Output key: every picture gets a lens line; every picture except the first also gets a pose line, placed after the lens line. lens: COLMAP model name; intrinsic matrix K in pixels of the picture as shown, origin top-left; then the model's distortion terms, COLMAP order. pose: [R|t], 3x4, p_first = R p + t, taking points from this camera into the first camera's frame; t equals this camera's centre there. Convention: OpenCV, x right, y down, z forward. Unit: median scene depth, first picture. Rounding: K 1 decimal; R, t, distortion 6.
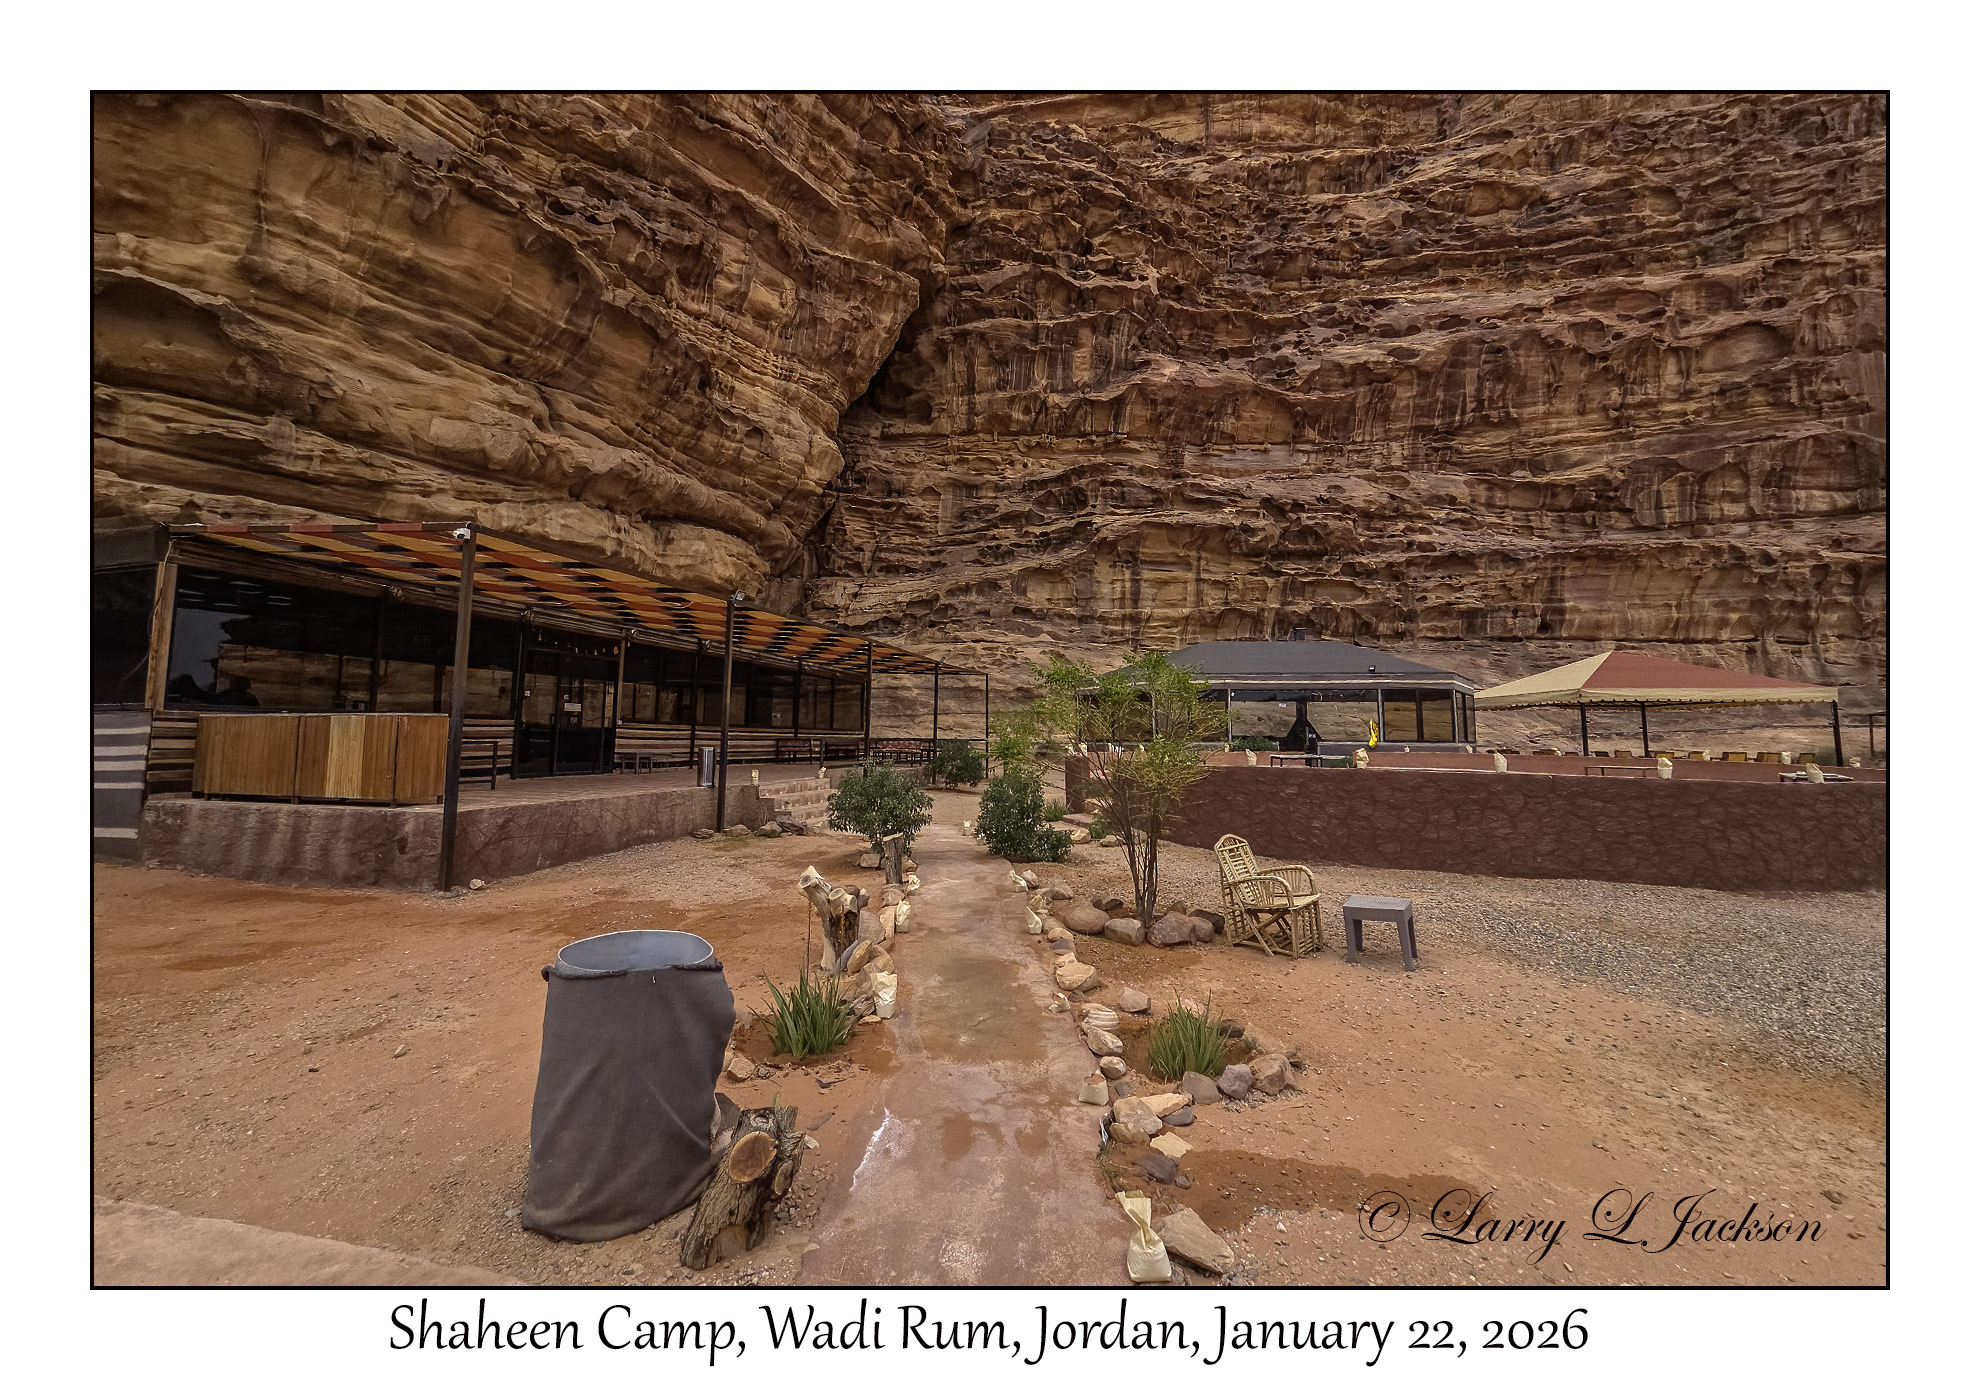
lens RADIAL K [[783.5, 0, 973.3], [0, 783.5, 663.4], [0, 0, 1]] dist [0.000726, 0.000227]
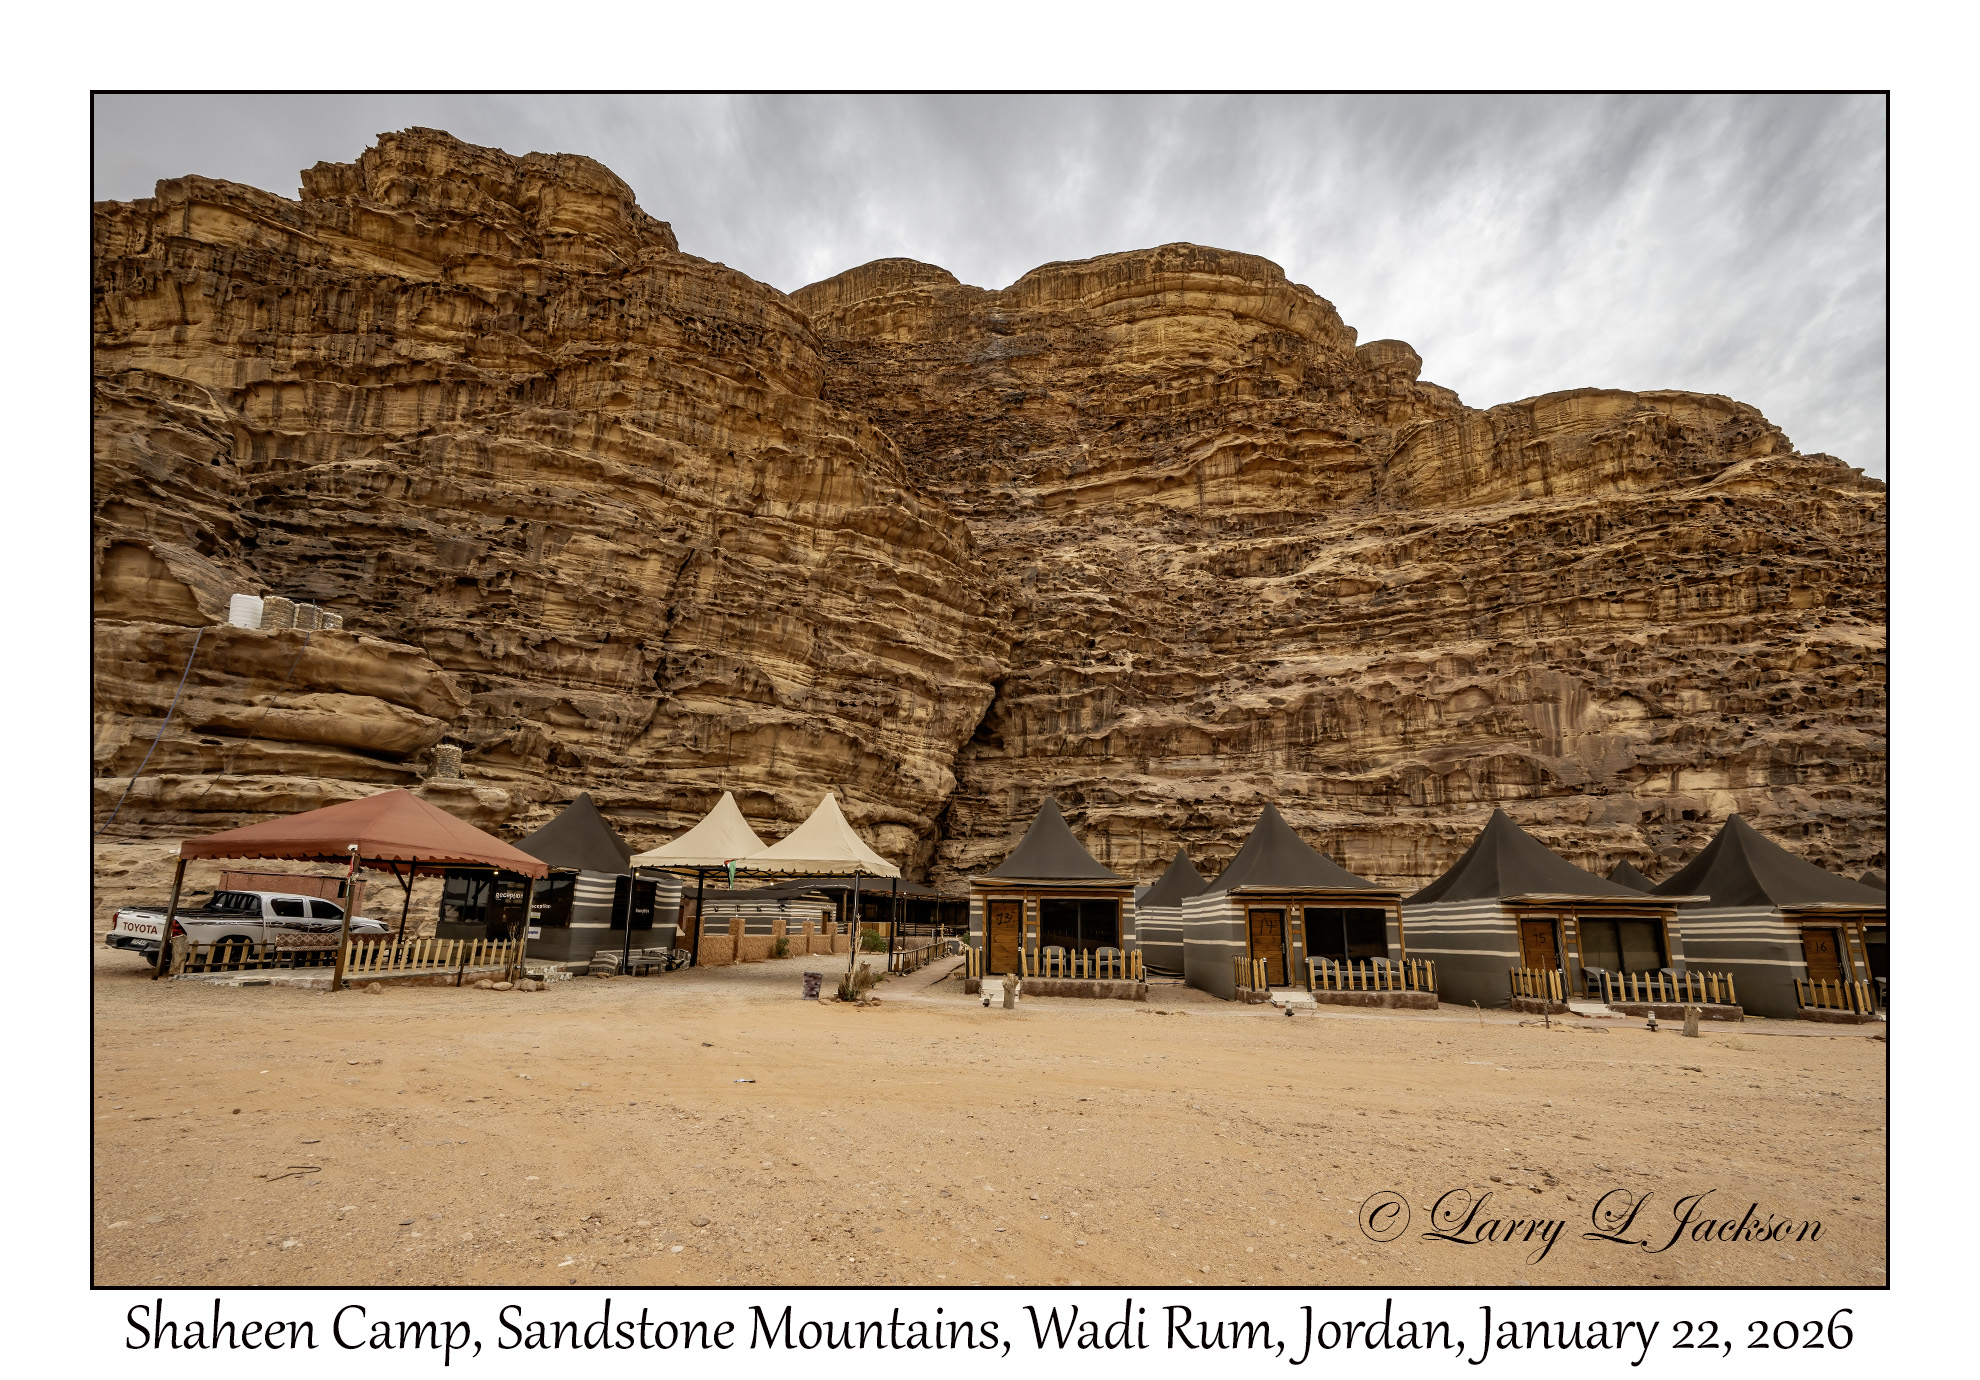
lens RADIAL K [[1009.9, 0, 990.0], [0, 1009.9, 690.0], [0, 0, 1]] dist [-0.002485, -0.000256]
pose [[0.993544, -0.023096, -0.111069, 0.184915], [0.006935, 0.989590, -0.143747, -0.115981], [0.113233, 0.142049, 0.983362, -1.367826]]
